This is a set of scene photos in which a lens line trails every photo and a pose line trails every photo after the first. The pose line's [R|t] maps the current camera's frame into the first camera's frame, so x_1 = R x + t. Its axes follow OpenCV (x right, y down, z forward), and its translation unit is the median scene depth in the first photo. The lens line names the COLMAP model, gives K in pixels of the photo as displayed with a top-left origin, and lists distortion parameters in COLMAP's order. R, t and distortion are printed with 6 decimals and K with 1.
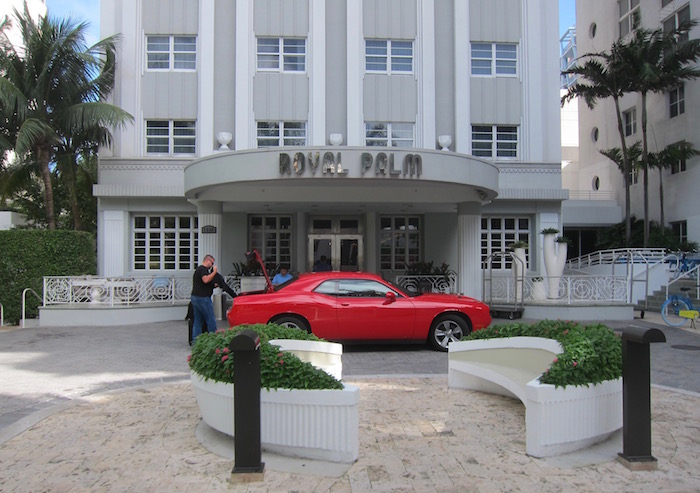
lens RADIAL K [[604.2, 0, 350.0], [0, 604.2, 246.5], [0, 0, 1]] dist [0.002402, 0.001287]
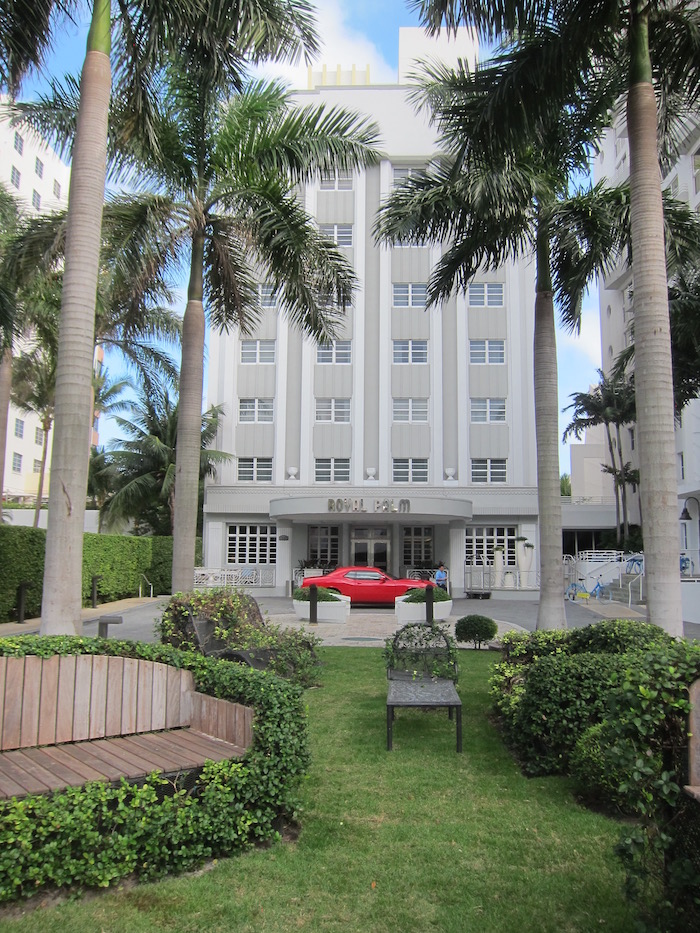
lens RADIAL K [[780.3, 0, 350.0], [0, 780.3, 466.5], [0, 0, 1]] dist [-0.007870, -0.001355]
pose [[0.994598, -0.002872, -0.103765, 0.114707], [-0.006012, 0.996346, -0.085198, -0.033492], [0.103631, 0.085362, 0.990946, -0.789543]]
